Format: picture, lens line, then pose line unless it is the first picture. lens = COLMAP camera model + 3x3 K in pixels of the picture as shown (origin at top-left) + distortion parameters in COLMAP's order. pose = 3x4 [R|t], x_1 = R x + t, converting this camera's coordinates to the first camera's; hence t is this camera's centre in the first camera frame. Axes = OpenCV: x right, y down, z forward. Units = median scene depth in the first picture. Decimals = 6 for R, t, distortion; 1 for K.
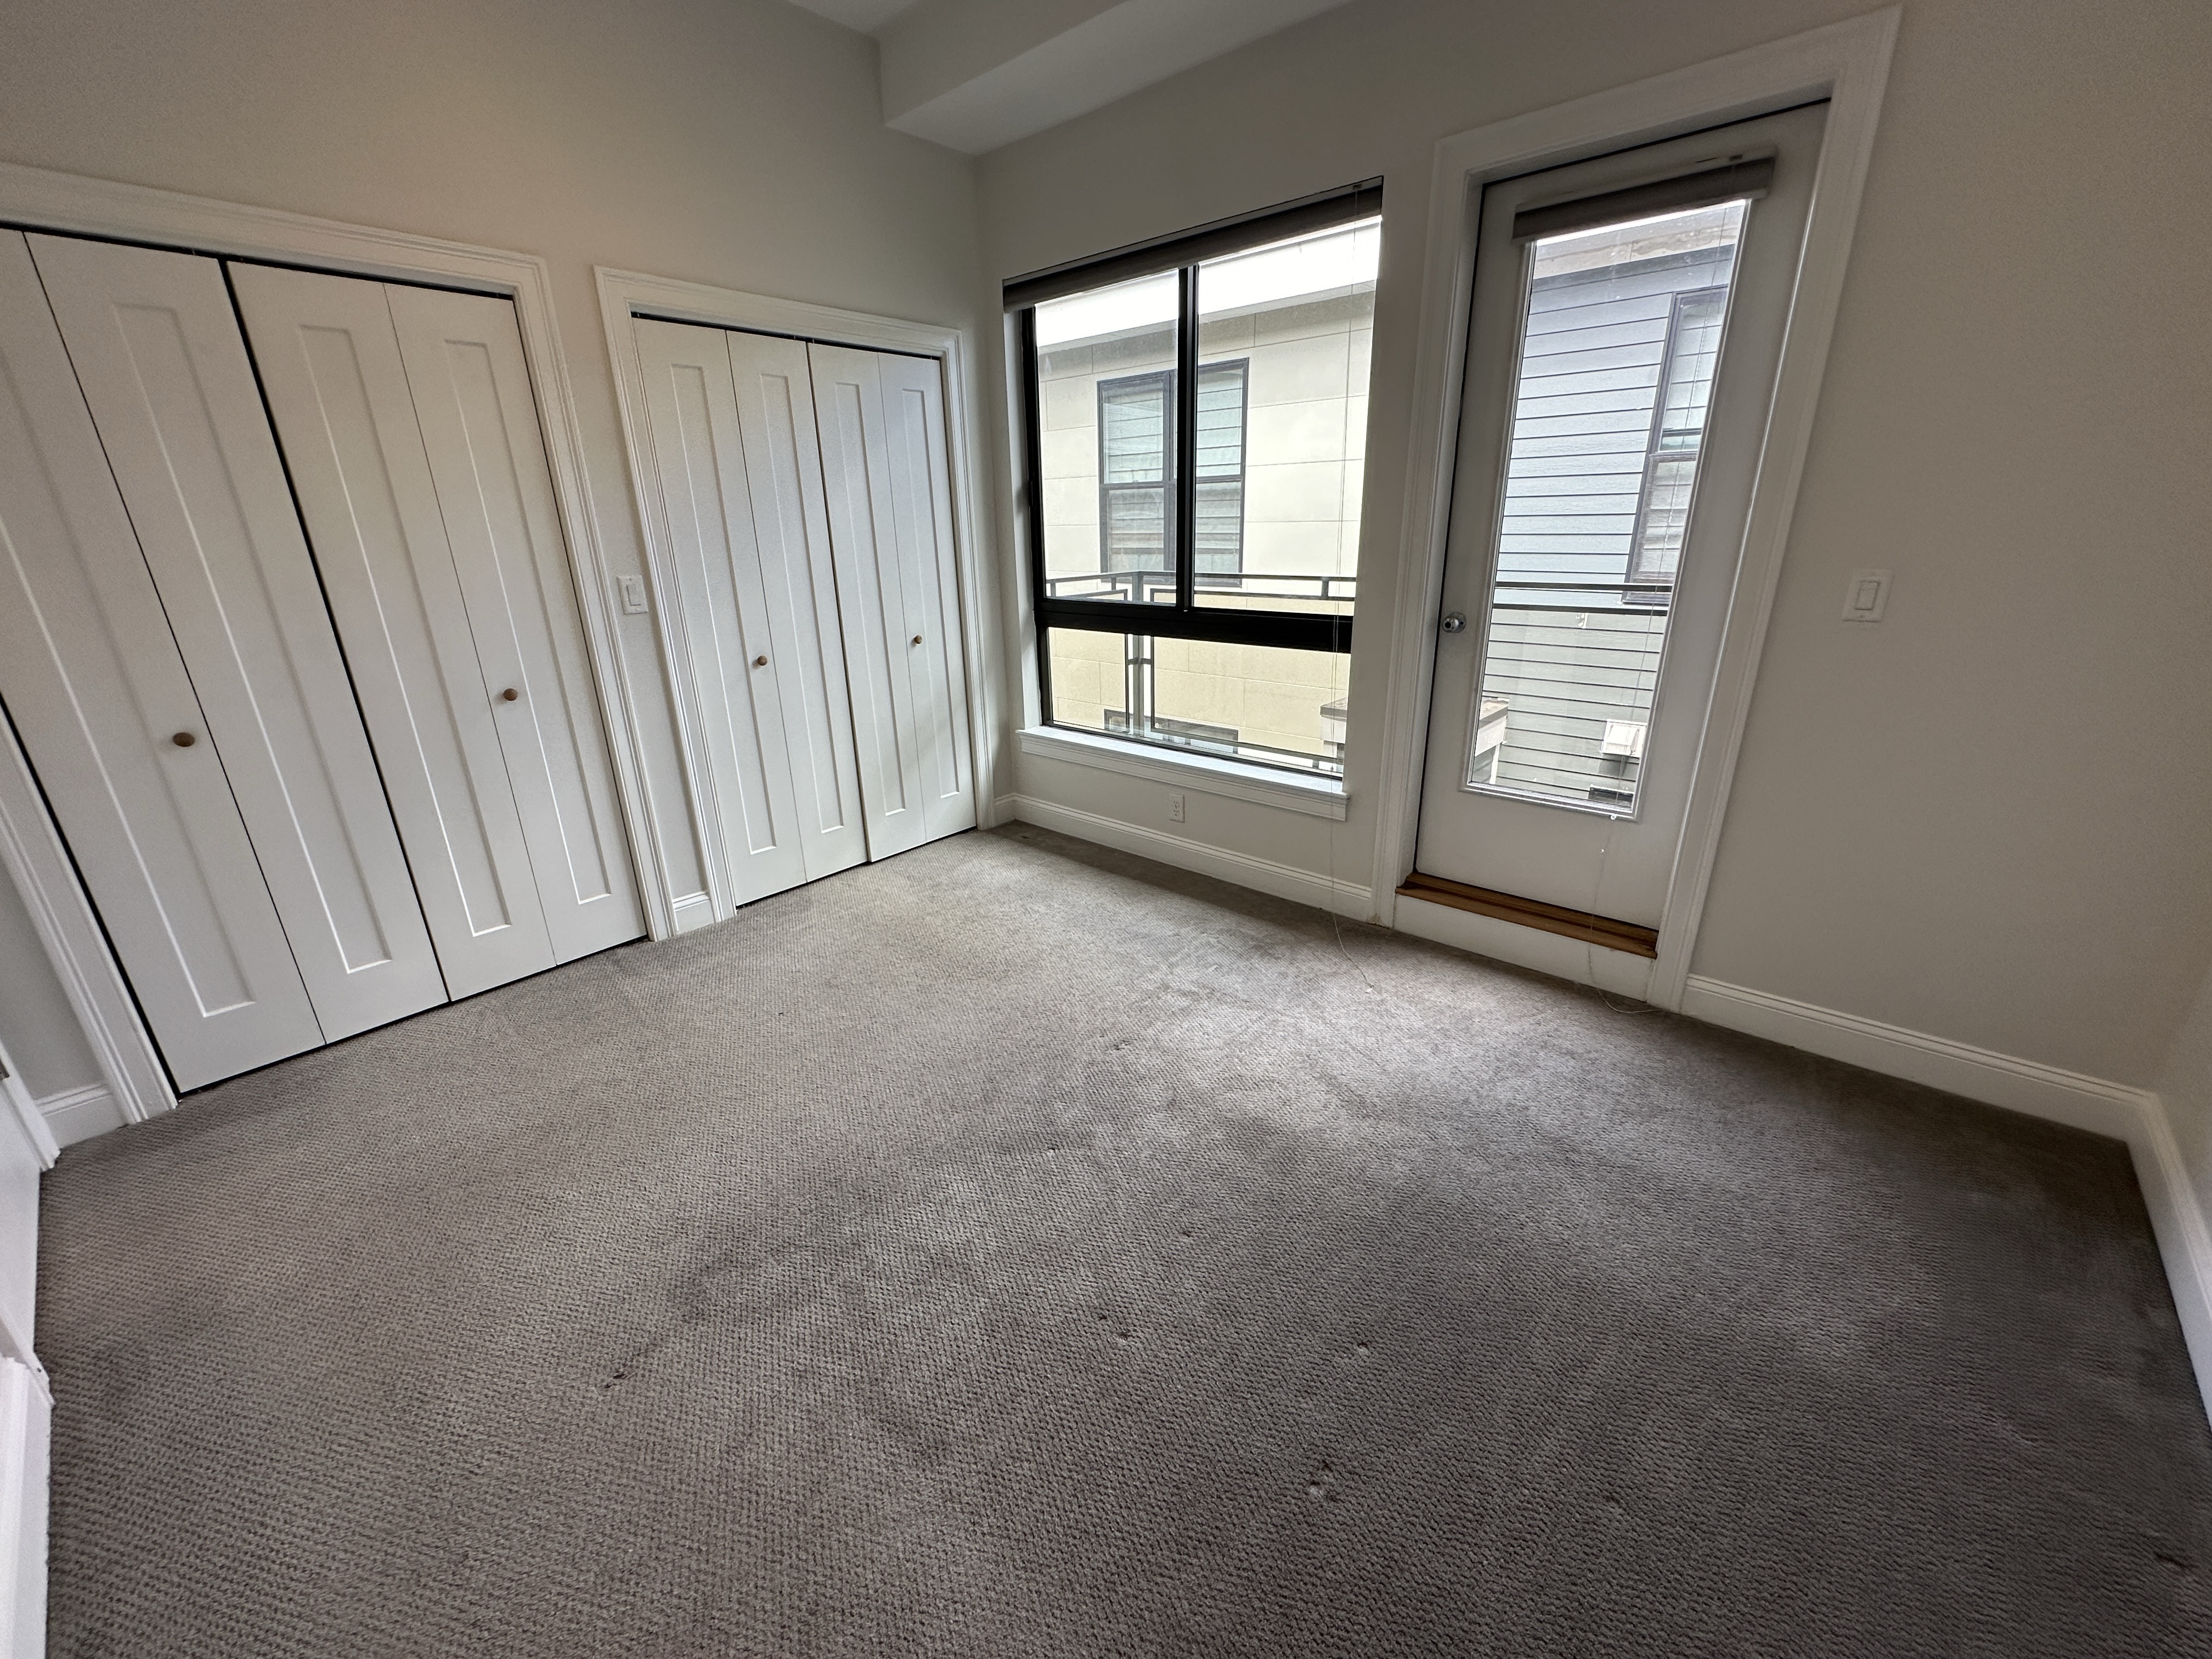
lens RADIAL K [[879.1, 0, 1108.2], [0, 879.1, 828.2], [0, 0, 1]] dist [0.000330, -0.000512]
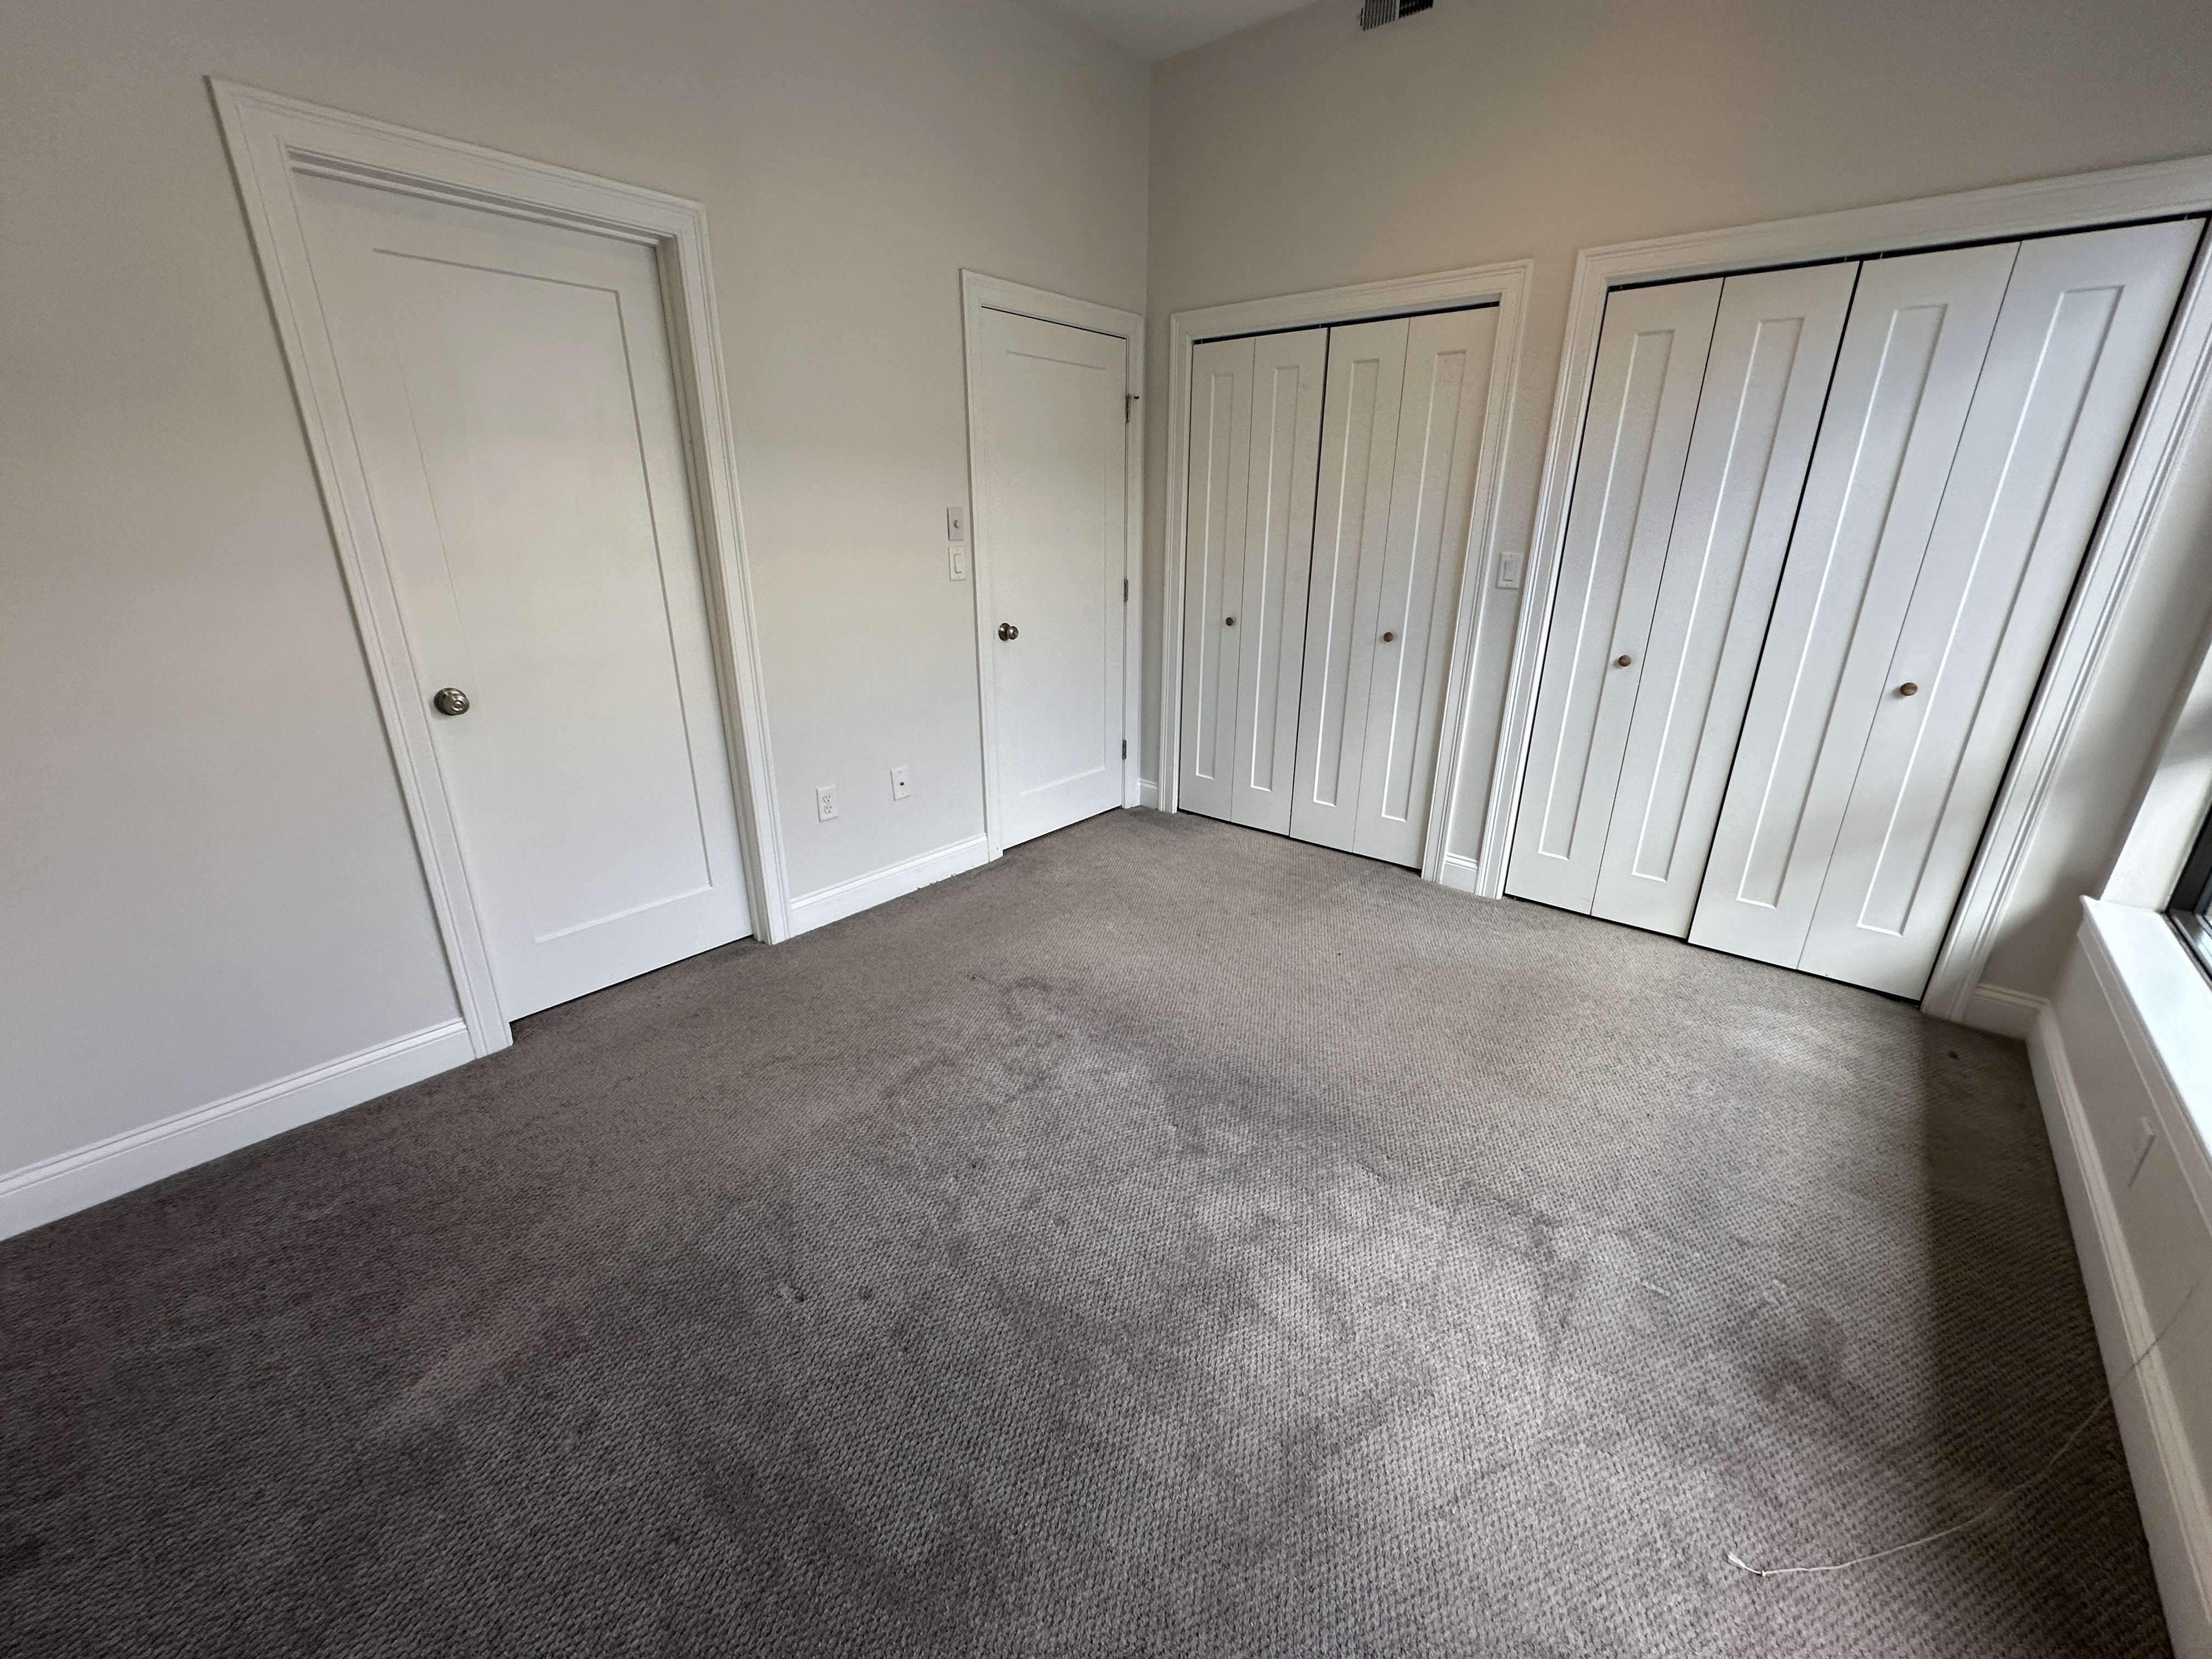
lens RADIAL K [[879.1, 0, 1108.2], [0, 879.1, 828.2], [0, 0, 1]] dist [0.000330, -0.000512]
pose [[0.028757, 0.362002, -0.931734, 0.506552], [-0.341182, 0.879696, 0.331254, -0.166010], [0.939557, 0.308365, 0.148806, 0.450992]]
